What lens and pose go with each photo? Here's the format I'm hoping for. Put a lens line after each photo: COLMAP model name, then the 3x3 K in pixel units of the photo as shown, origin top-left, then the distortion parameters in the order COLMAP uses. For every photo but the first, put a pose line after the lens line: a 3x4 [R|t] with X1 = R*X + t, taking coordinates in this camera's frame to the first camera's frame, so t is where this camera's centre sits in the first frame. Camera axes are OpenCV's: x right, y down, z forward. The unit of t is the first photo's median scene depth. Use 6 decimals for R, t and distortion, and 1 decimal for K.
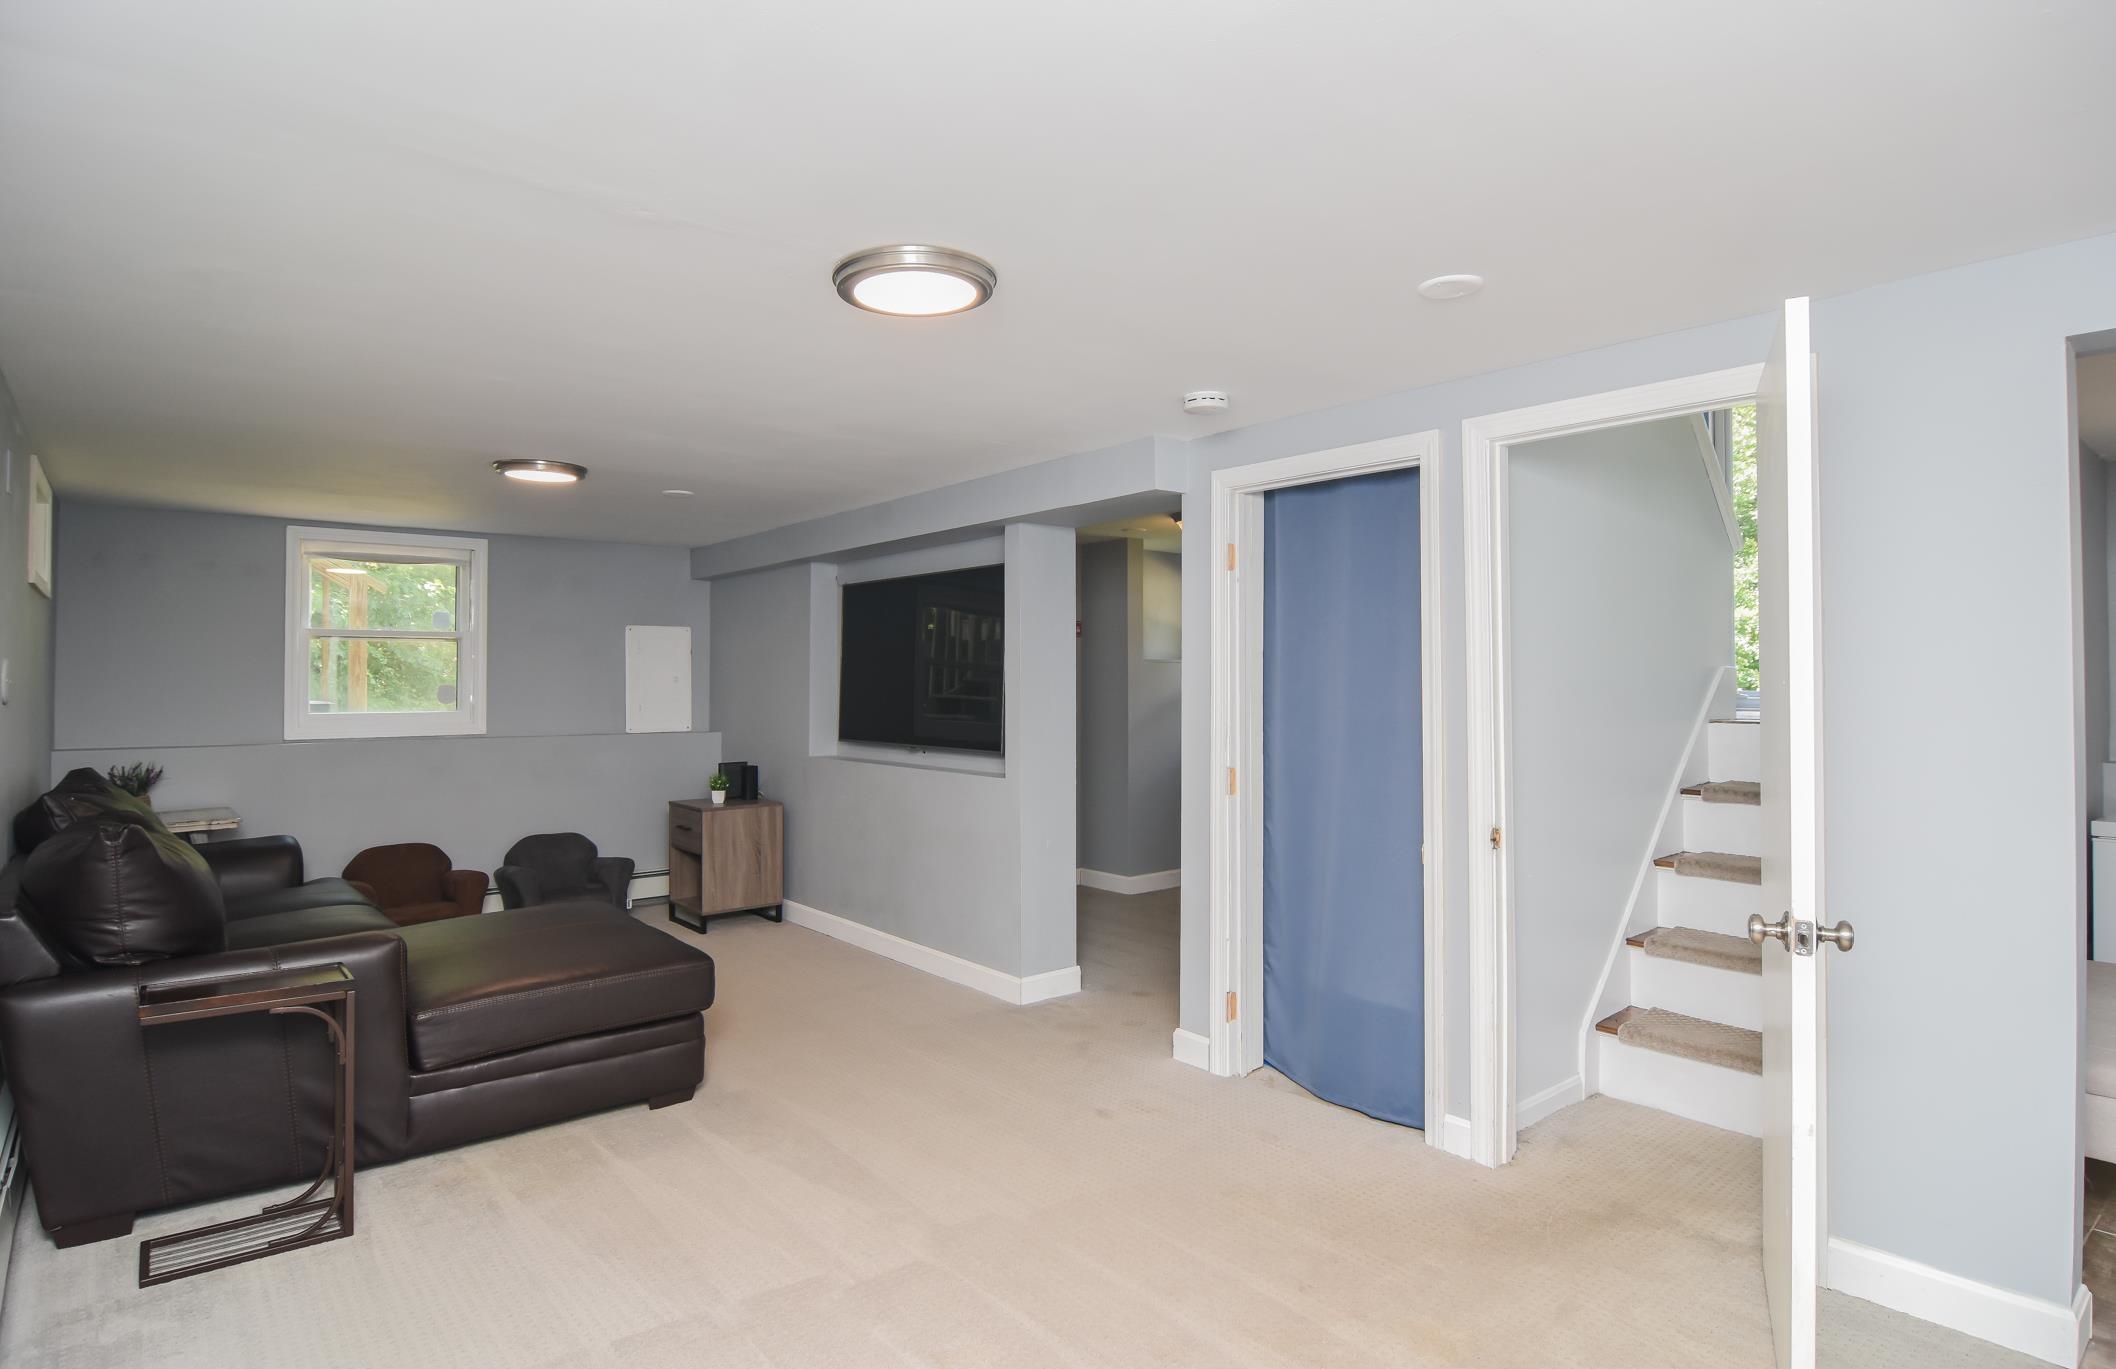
lens RADIAL K [[1137.2, 0, 1056.5], [0, 1137.2, 667.3], [0, 0, 1]] dist [-0.000061, -0.017502]
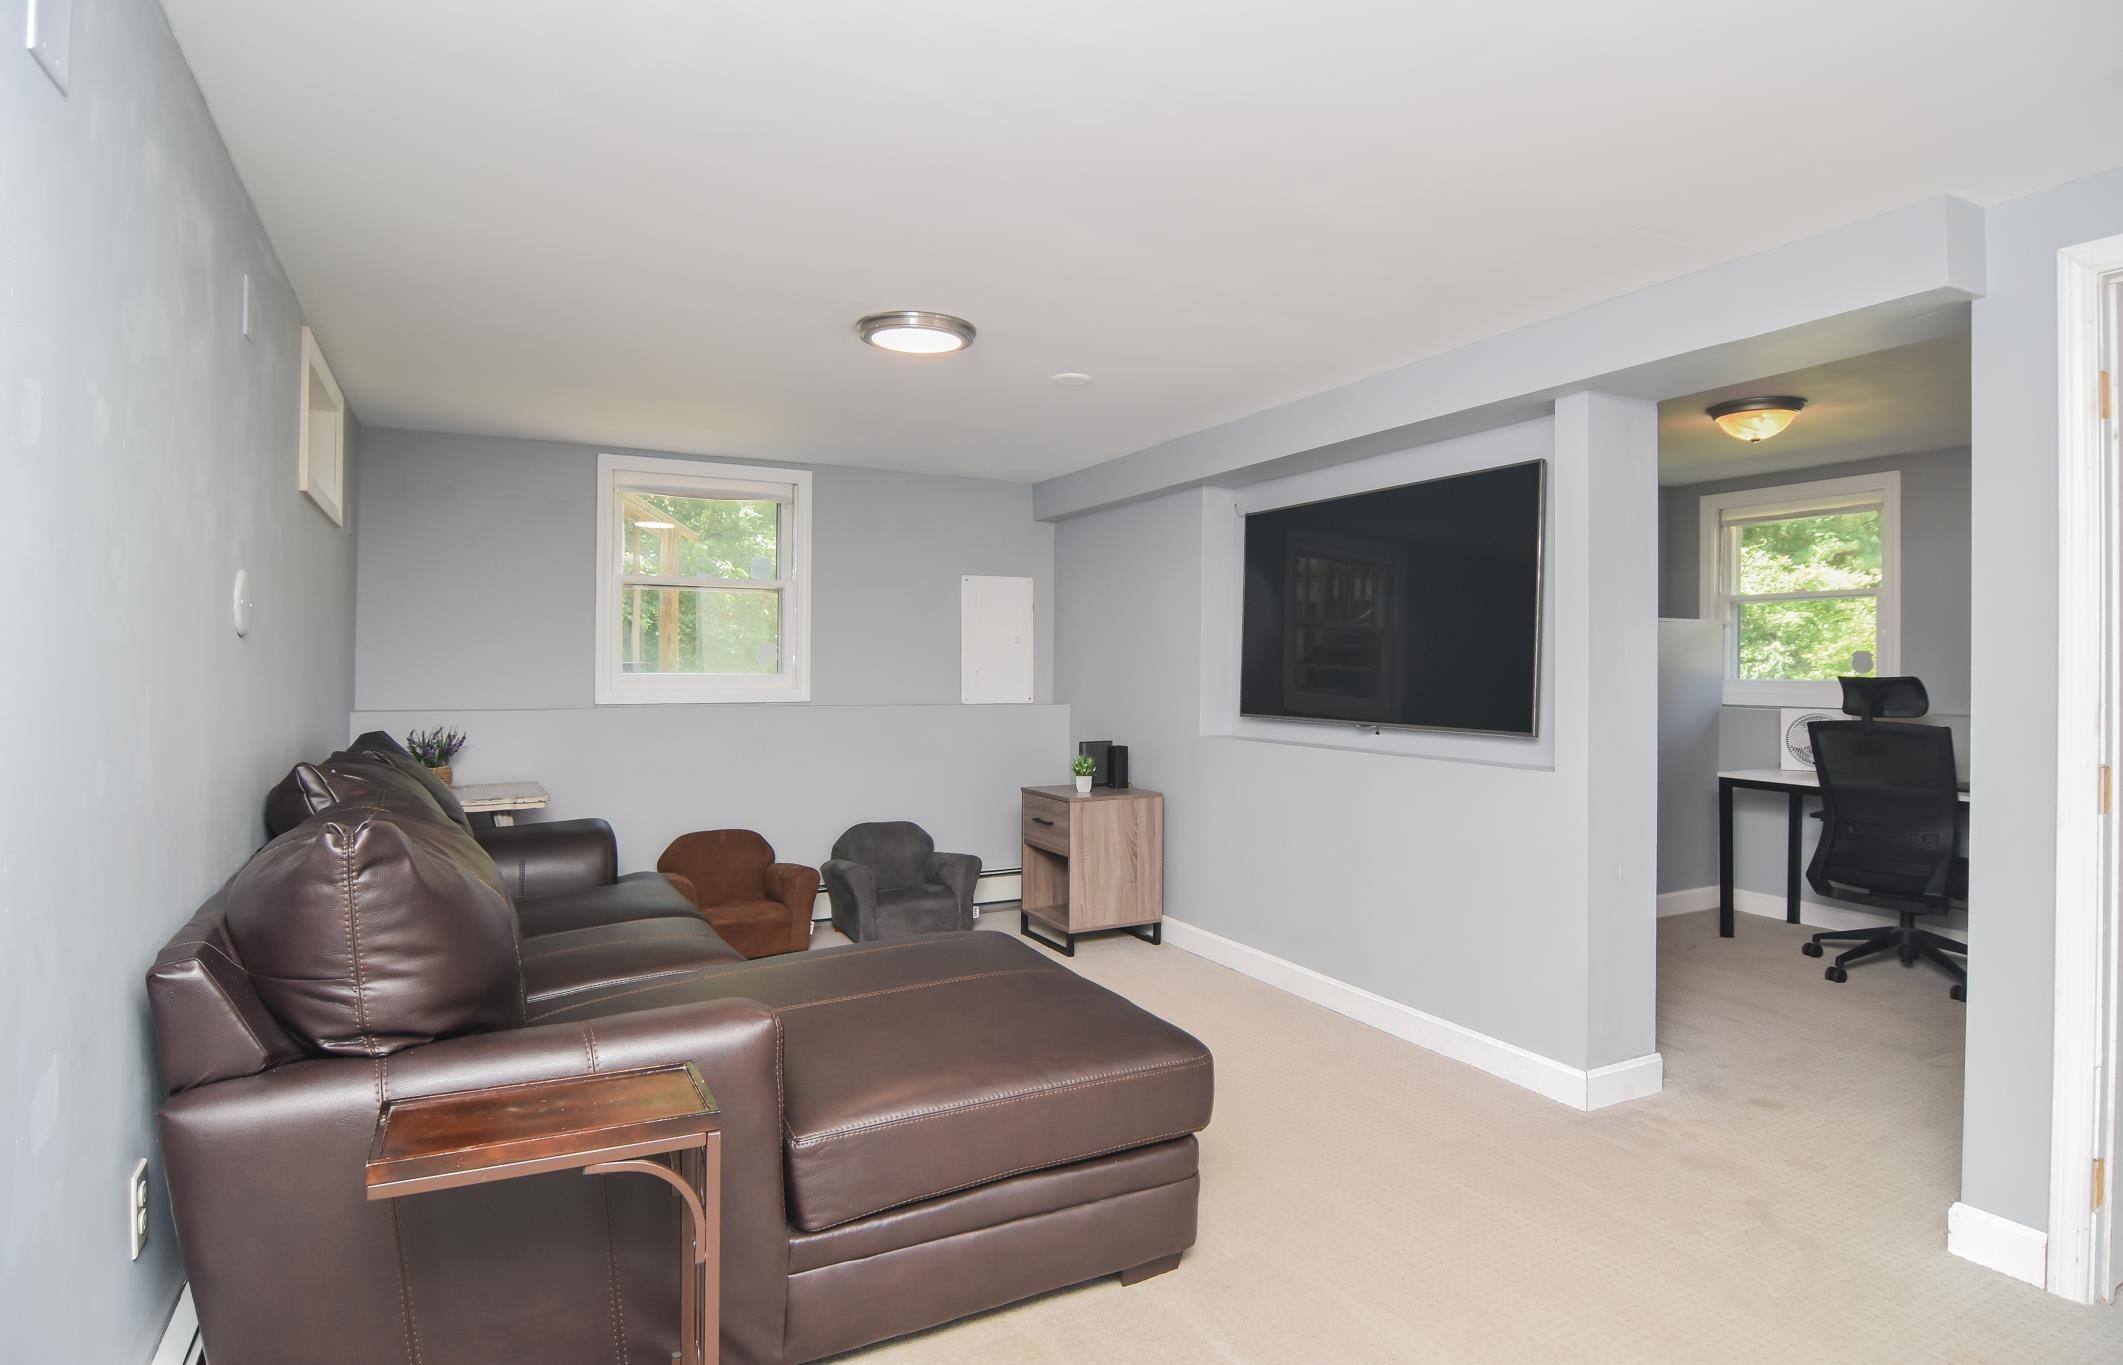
lens RADIAL K [[1143.3, 0, 1056.4], [0, 1143.3, 663.4], [0, 0, 1]] dist [-0.003640, -0.019889]
pose [[0.977784, 0.007108, -0.209495, -0.163948], [-0.004850, 0.999924, 0.011291, 0.022490], [0.209559, -0.010024, 0.977745, 0.234208]]
